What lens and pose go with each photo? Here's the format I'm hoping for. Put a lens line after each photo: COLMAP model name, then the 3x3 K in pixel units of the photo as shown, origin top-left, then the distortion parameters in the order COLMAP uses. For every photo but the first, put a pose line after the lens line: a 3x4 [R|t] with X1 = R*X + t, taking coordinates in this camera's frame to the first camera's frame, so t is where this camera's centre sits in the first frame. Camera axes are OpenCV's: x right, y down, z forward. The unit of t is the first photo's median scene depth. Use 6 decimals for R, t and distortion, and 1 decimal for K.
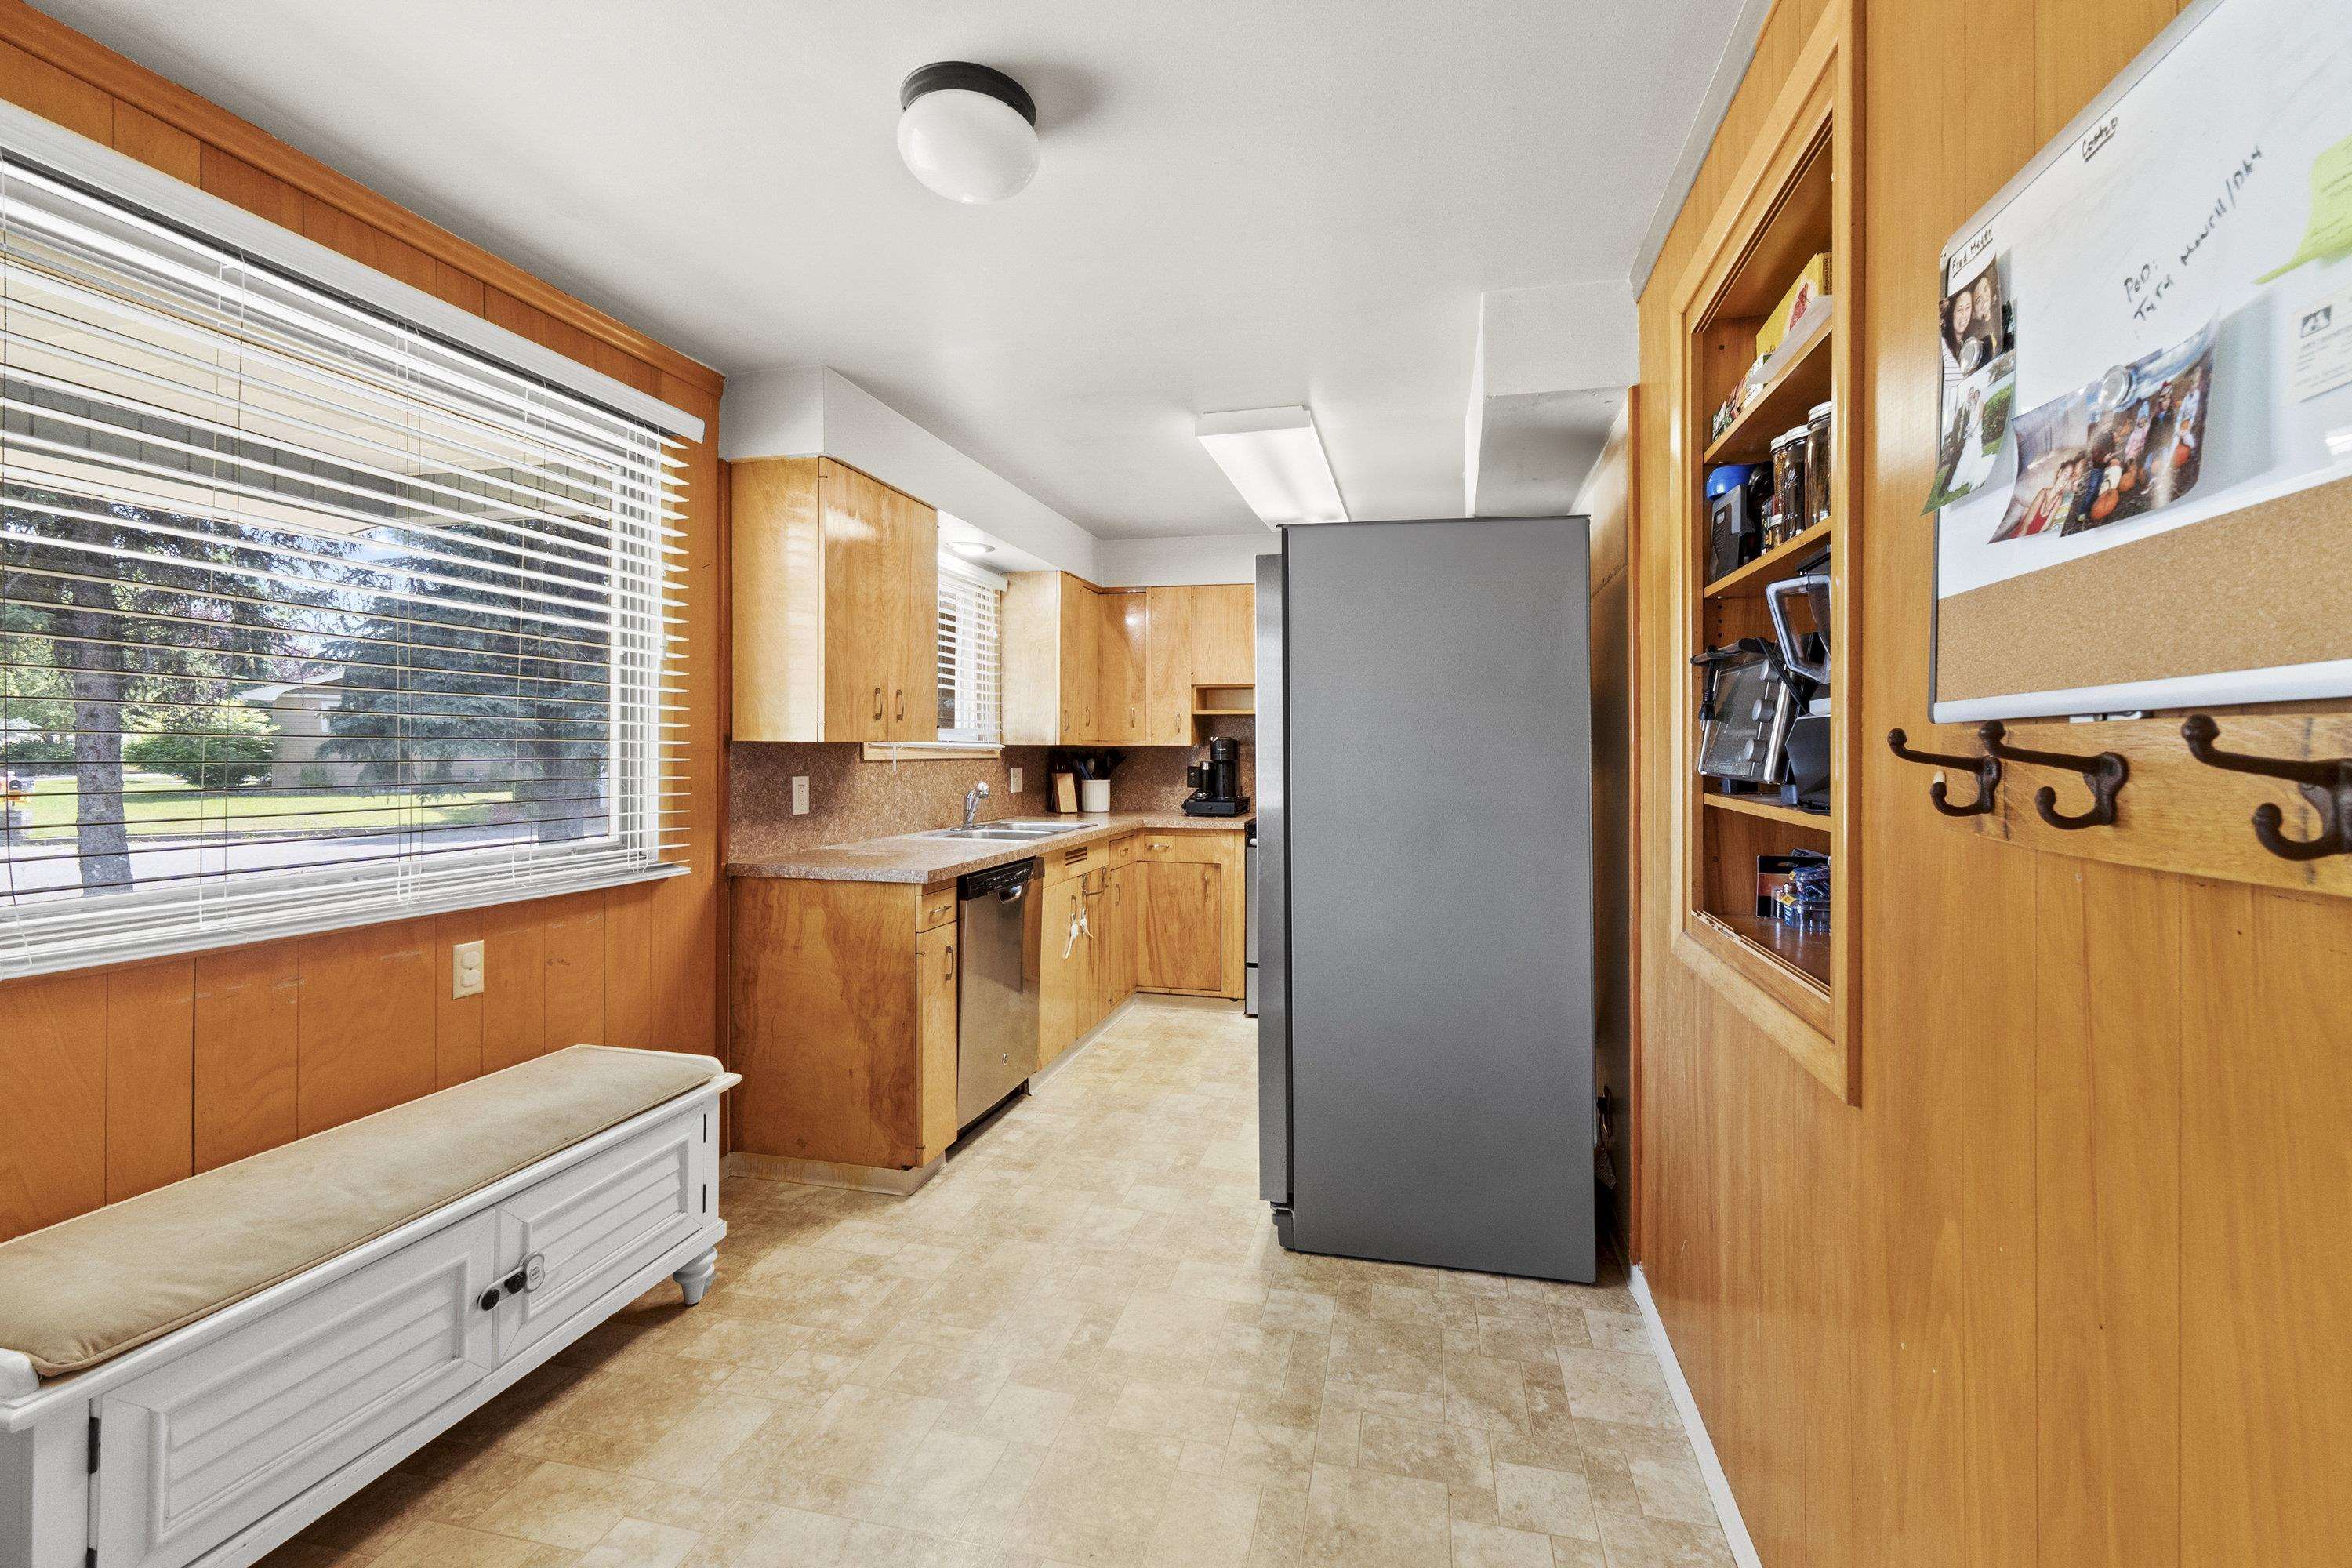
lens RADIAL K [[979.8, 0, 1189.1], [0, 979.8, 761.9], [0, 0, 1]] dist [0.001271, 0.000444]
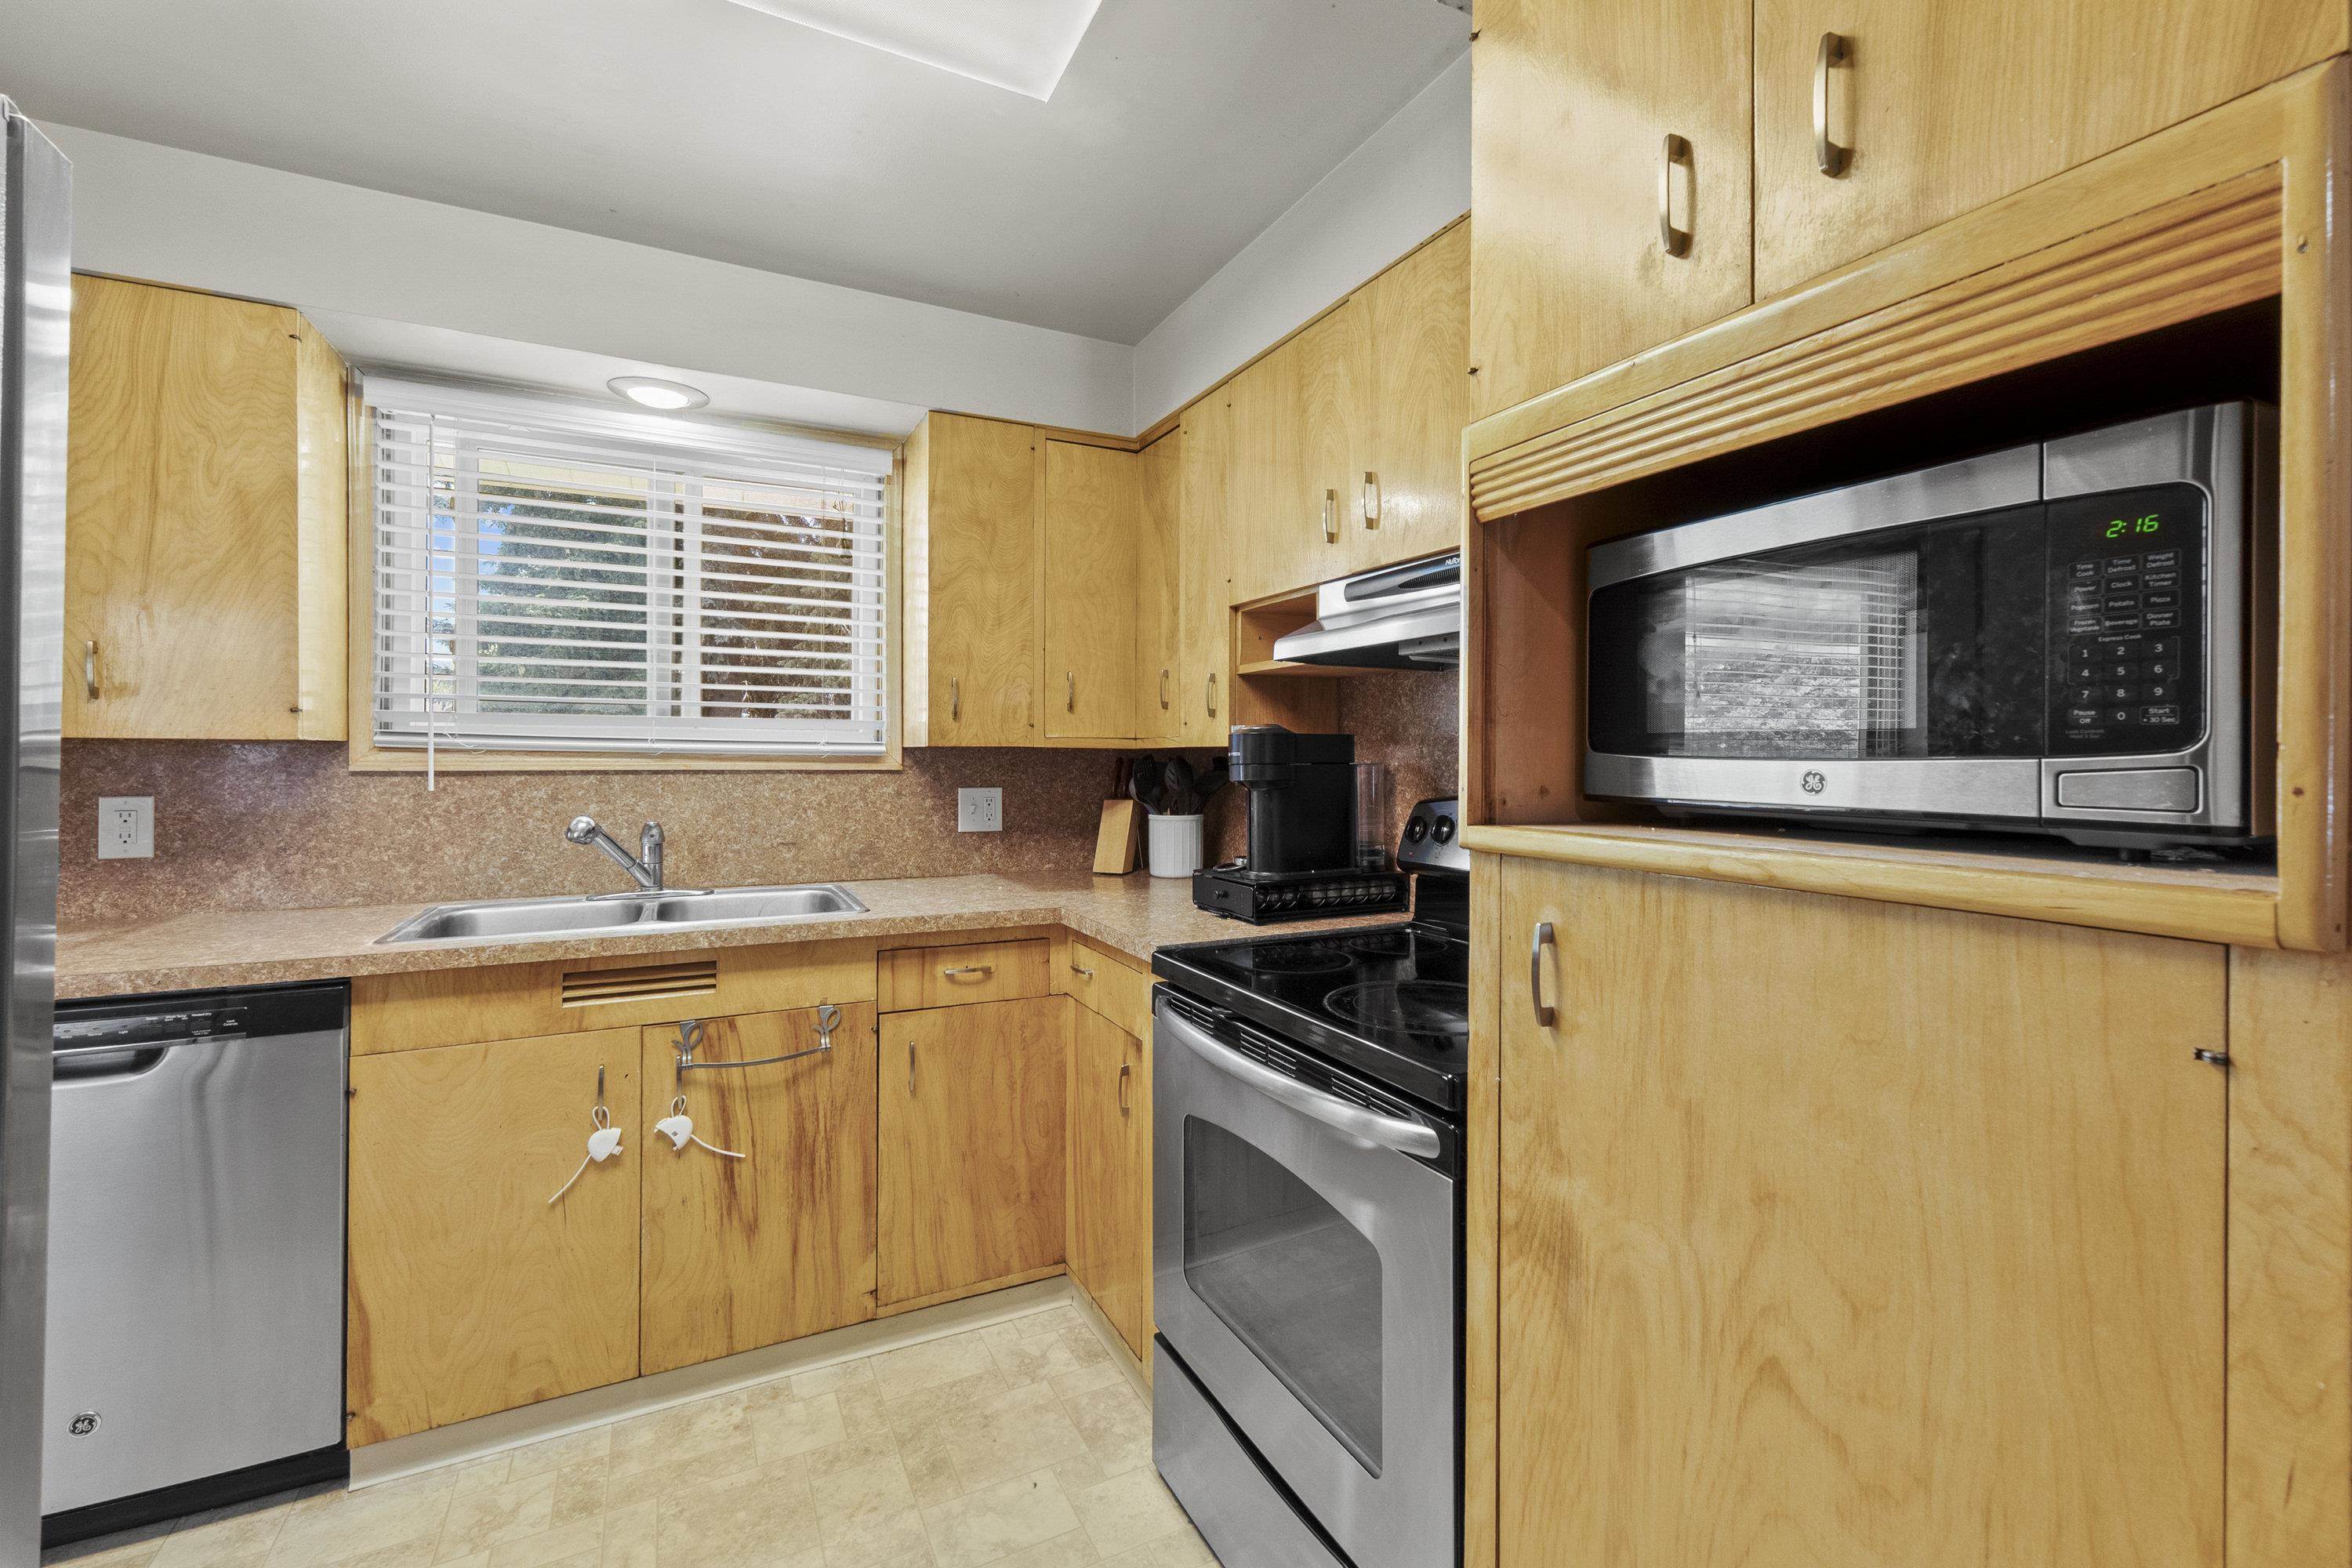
lens RADIAL K [[988.5, 0, 1202.5], [0, 988.5, 754.5], [0, 0, 1]] dist [0.001486, 0.000339]
pose [[0.651586, -0.001786, -0.758573, 0.356836], [-0.010530, 0.999880, -0.011399, -0.008332], [0.758502, 0.015416, 0.651488, 0.762837]]
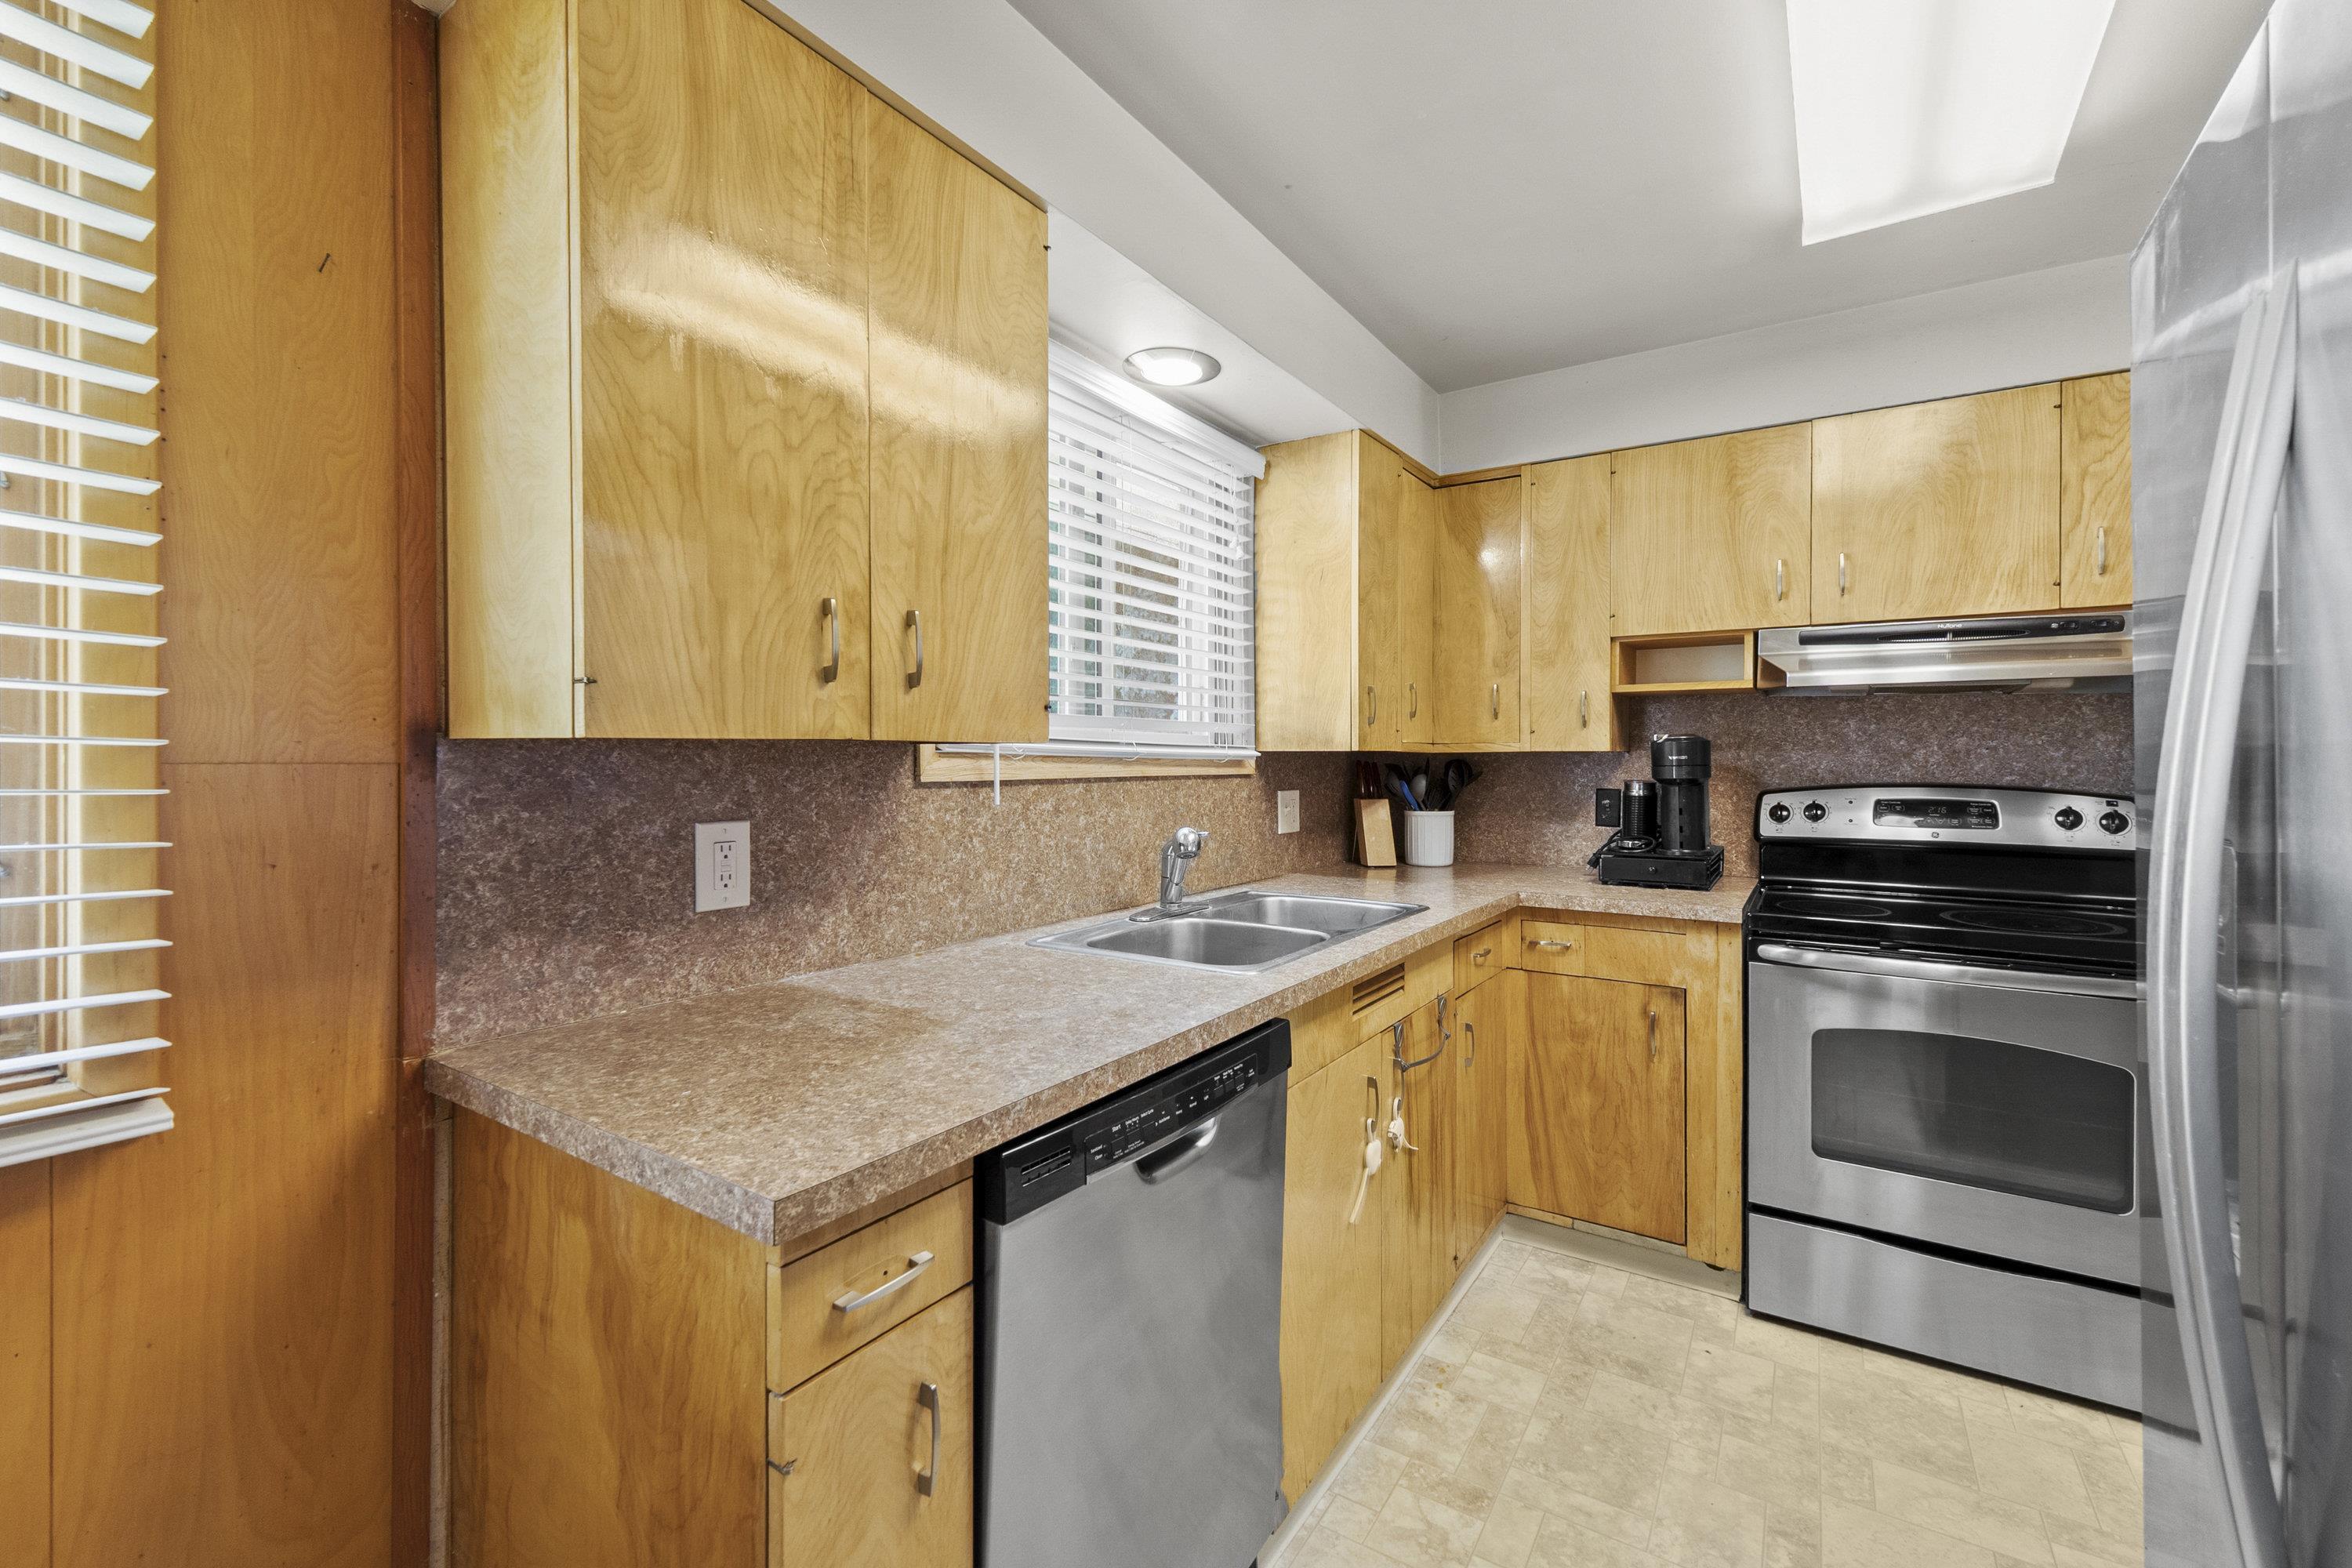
lens RADIAL K [[979.8, 0, 1189.1], [0, 979.8, 761.9], [0, 0, 1]] dist [0.001271, 0.000444]
pose [[0.941130, -0.001662, -0.338040, -0.036309], [-0.001160, 0.999966, -0.008148, -0.006301], [0.338042, 0.008060, 0.941096, 0.453047]]
